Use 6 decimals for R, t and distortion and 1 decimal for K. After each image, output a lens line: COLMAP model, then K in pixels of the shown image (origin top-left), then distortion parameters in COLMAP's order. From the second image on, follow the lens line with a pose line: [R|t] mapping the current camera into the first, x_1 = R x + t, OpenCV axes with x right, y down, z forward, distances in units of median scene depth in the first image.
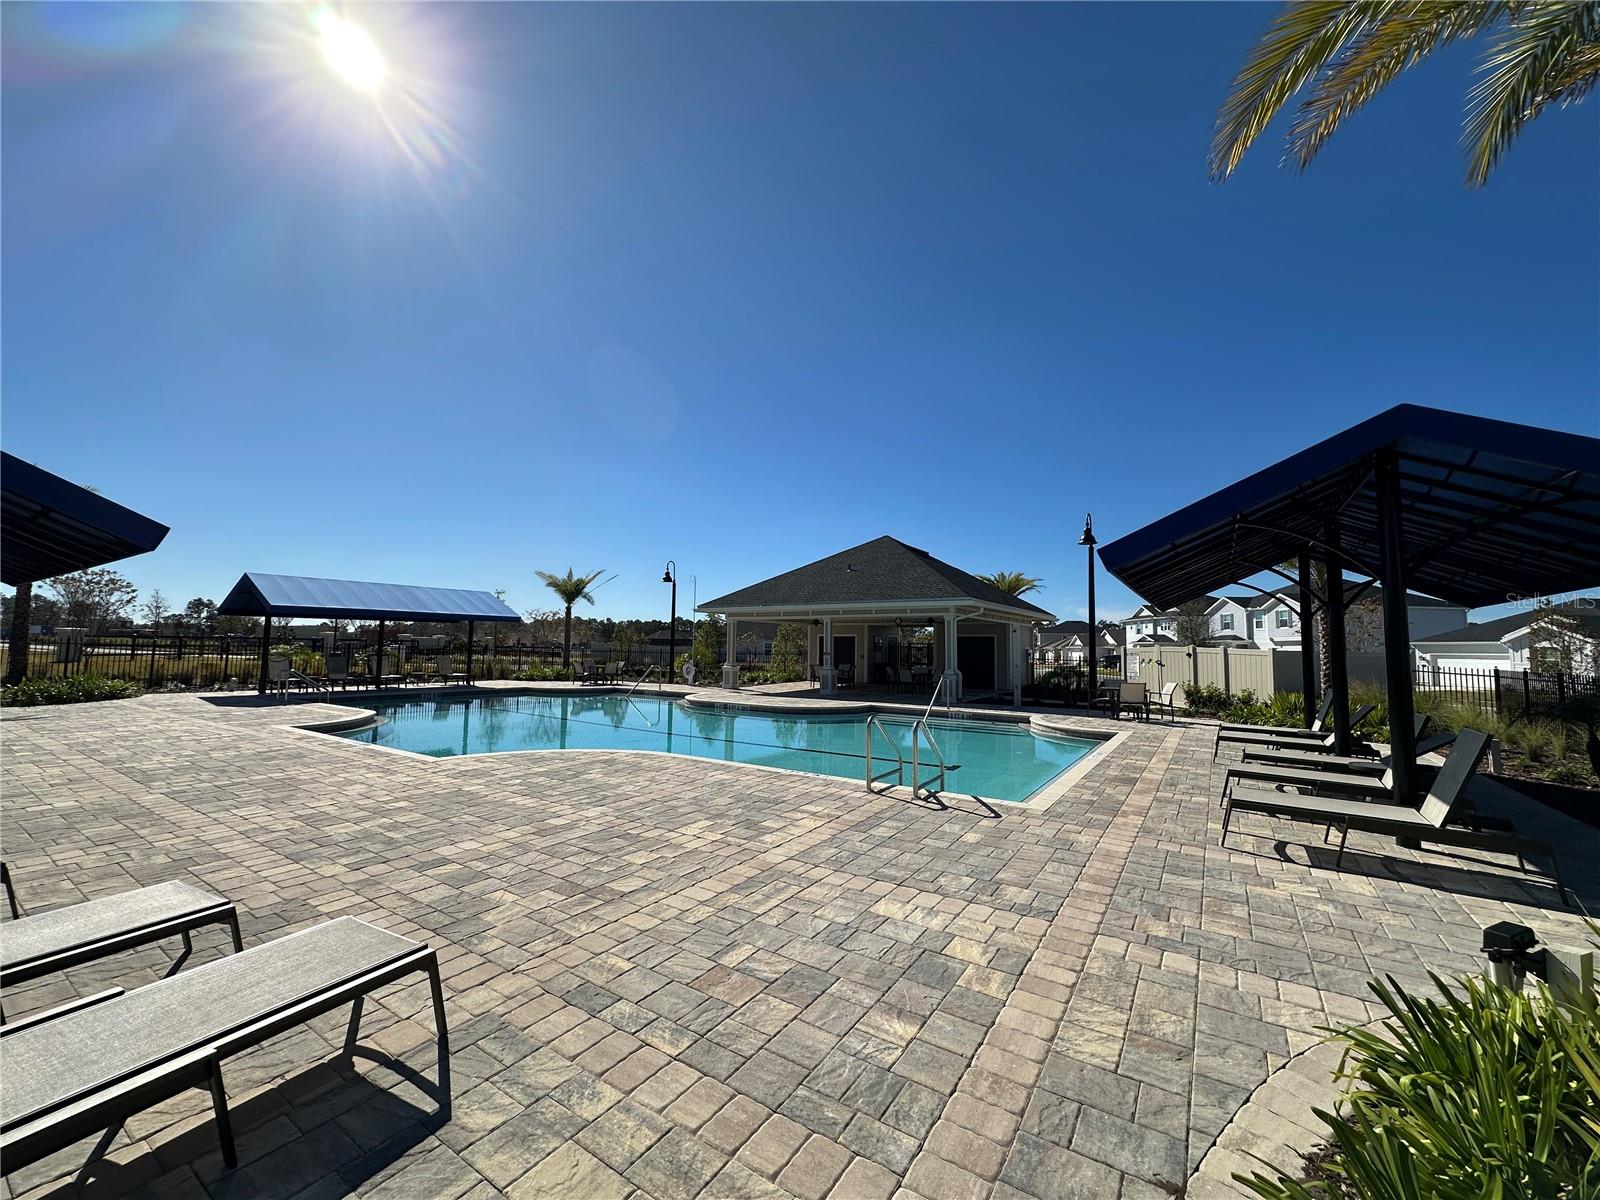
lens RADIAL K [[639.8, 0, 803.6], [0, 639.8, 599.5], [0, 0, 1]] dist [-0.003632, -0.000112]
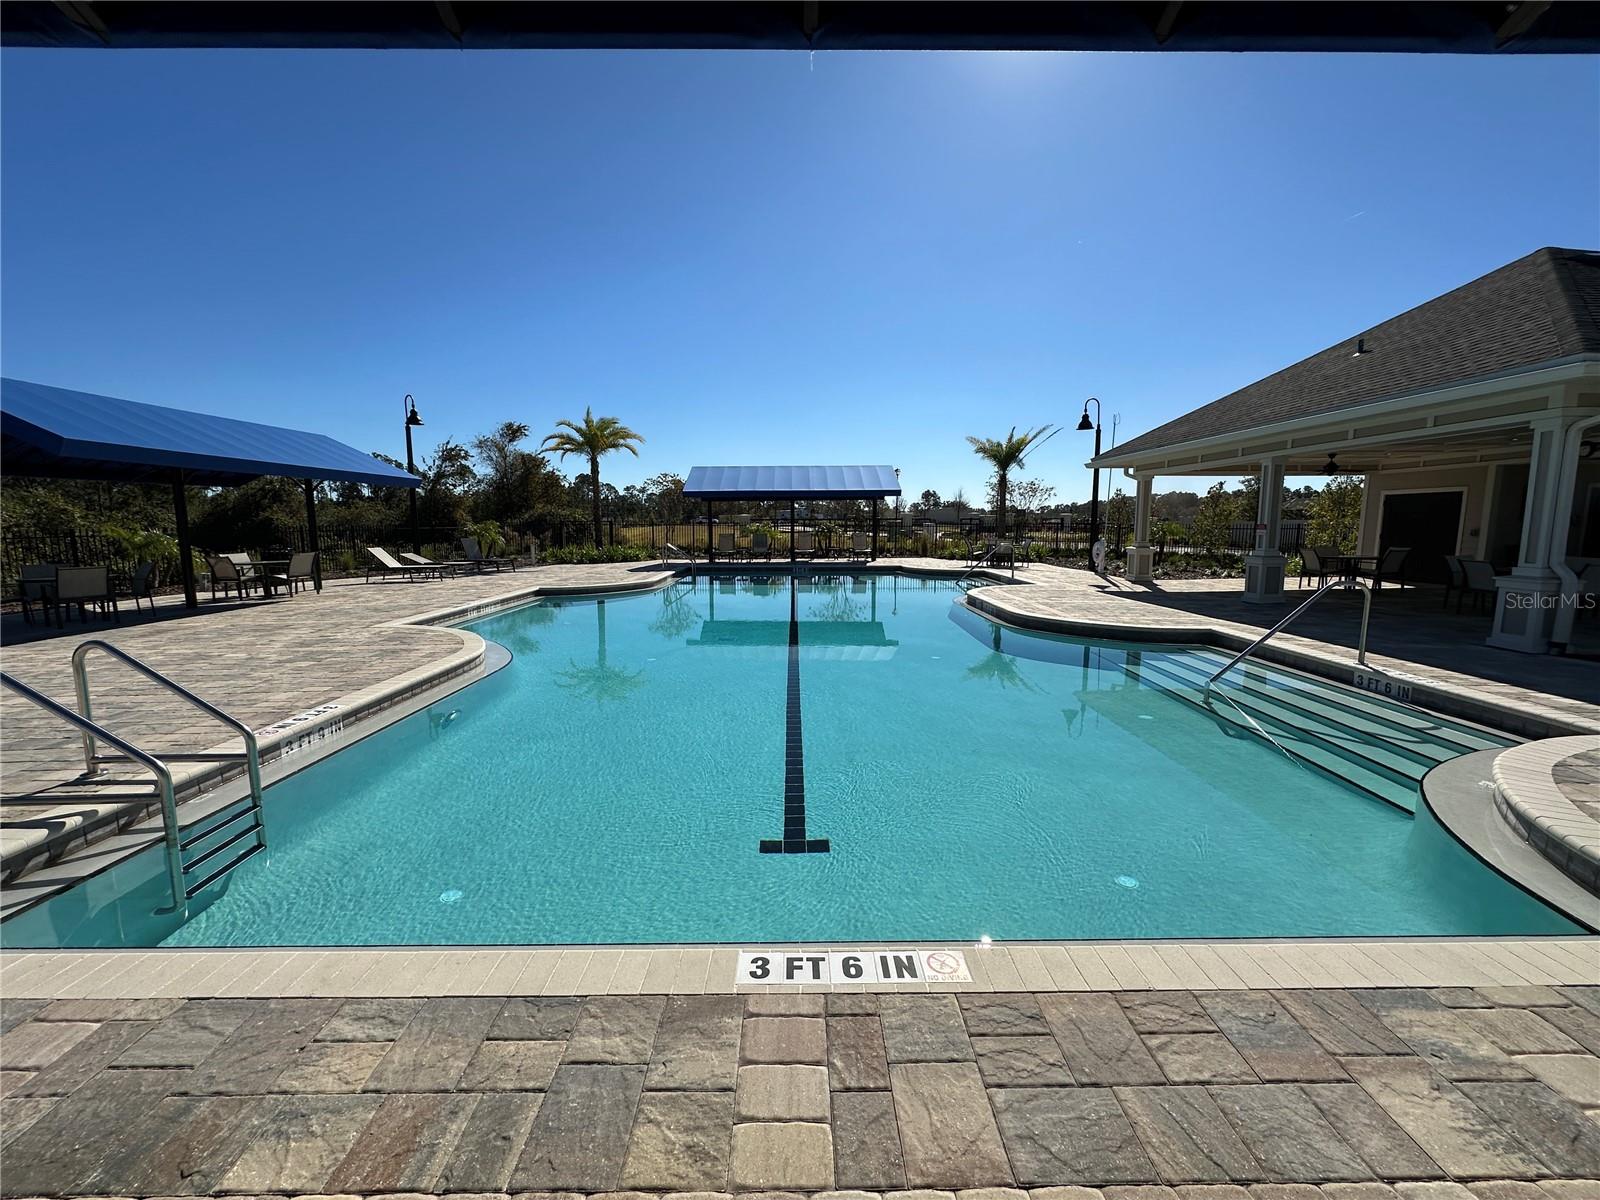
lens RADIAL K [[639.8, 0, 797.1], [0, 639.8, 601.0], [0, 0, 1]] dist [-0.003632, -0.000112]
pose [[0.555718, 0.085917, -0.826919, 0.216821], [0.072504, 0.985848, 0.151155, 0.030399], [0.828203, -0.143954, 0.541624, 0.313147]]
